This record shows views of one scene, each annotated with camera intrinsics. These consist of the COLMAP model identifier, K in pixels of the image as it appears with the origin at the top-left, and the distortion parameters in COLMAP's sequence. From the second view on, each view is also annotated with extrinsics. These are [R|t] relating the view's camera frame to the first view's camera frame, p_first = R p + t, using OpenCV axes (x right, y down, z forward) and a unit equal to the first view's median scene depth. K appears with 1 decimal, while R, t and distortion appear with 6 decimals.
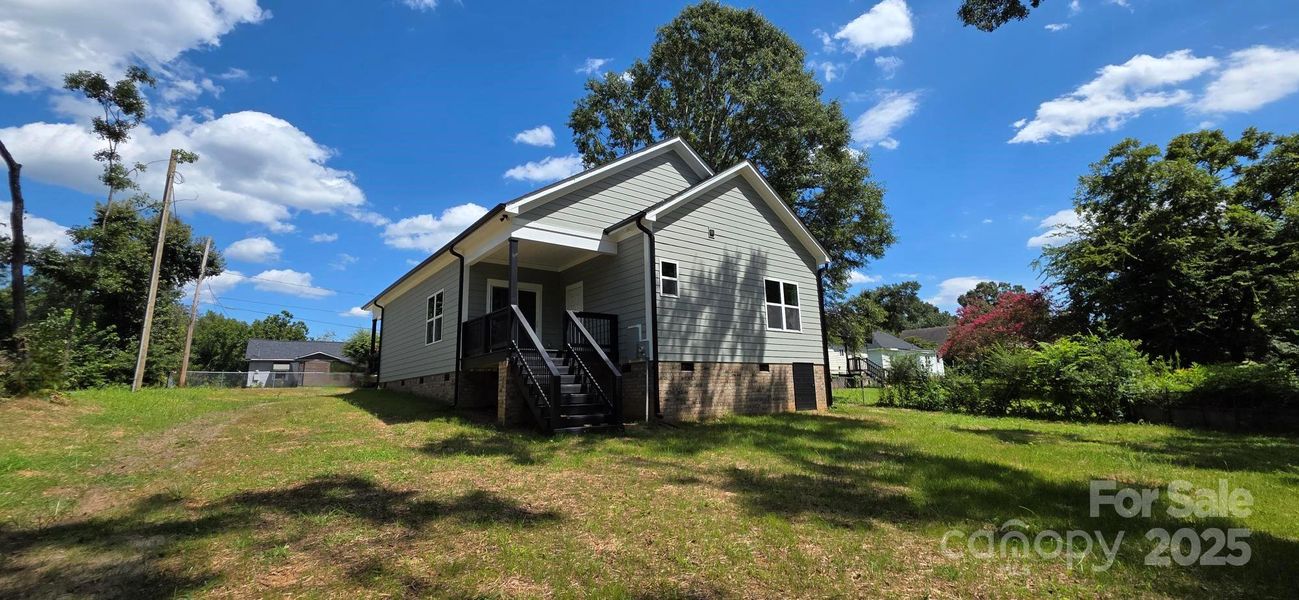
lens RADIAL K [[521.1, 0, 649.4], [0, 521.1, 299.2], [0, 0, 1]] dist [0.000295, 0.000001]
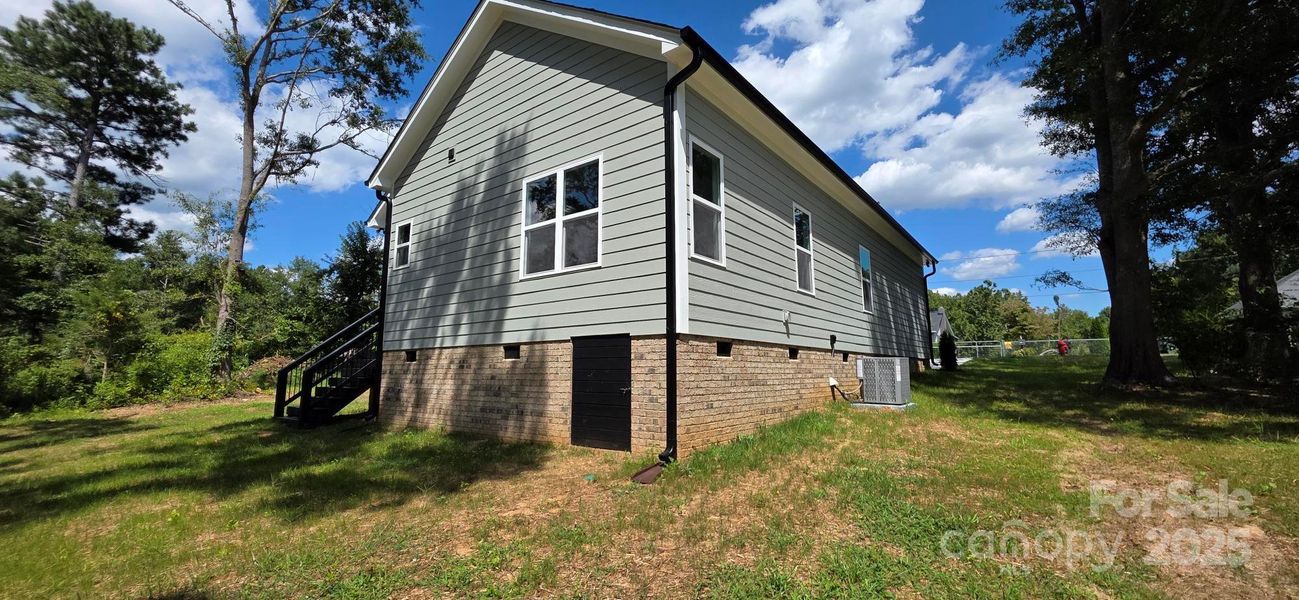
lens RADIAL K [[521.1, 0, 647.8], [0, 521.1, 296.9], [0, 0, 1]] dist [0.000295, 0.000001]
pose [[0.234326, -0.112903, -0.965580, 0.759093], [0.168514, 0.982915, -0.074036, 0.136185], [0.957442, -0.145365, 0.249348, 0.988007]]
